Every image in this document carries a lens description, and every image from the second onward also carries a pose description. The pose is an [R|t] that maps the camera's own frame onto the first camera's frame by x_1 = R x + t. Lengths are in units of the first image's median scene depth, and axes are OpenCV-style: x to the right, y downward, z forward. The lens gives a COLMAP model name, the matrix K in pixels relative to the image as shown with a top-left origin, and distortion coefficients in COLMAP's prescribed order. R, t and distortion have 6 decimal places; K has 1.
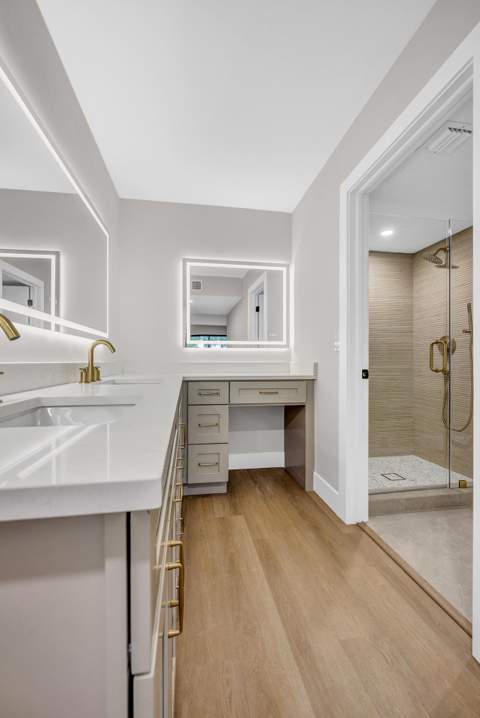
lens RADIAL K [[294.4, 0, 236.8], [0, 294.4, 359.2], [0, 0, 1]] dist [-0.001046, -0.000068]
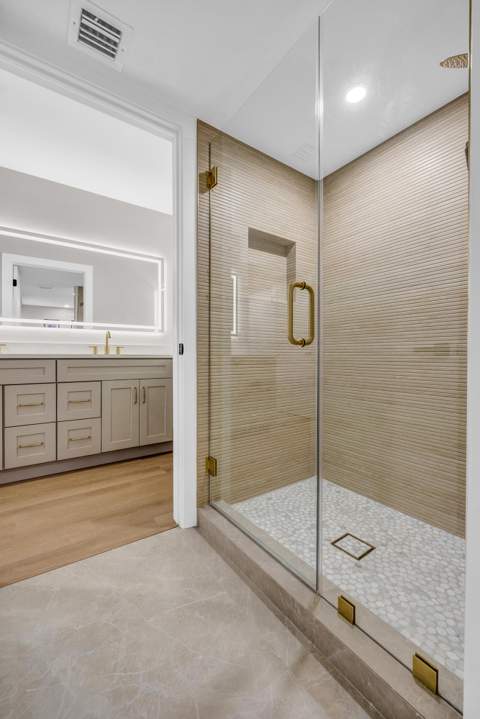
lens RADIAL K [[295.3, 0, 236.4], [0, 295.3, 359.6], [0, 0, 1]] dist [-0.001225, -0.000133]
pose [[0.441371, 0.013087, -0.897229, 0.991123], [0.001797, 0.999879, 0.015469, 0.054057], [0.897323, -0.008440, 0.441294, 0.619566]]
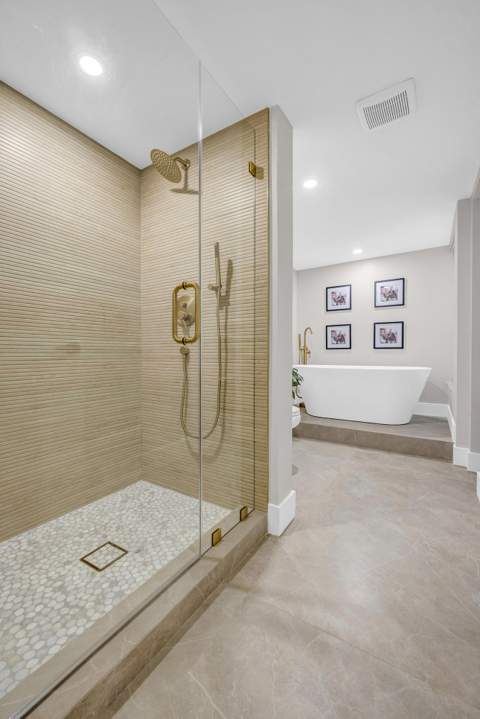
lens RADIAL K [[294.8, 0, 236.8], [0, 294.8, 359.7], [0, 0, 1]] dist [-0.001046, -0.000068]
pose [[0.662712, -0.013201, 0.748758, 0.331762], [-0.003776, 0.999773, 0.020968, 0.054765], [-0.748865, -0.016723, 0.662511, 0.539553]]
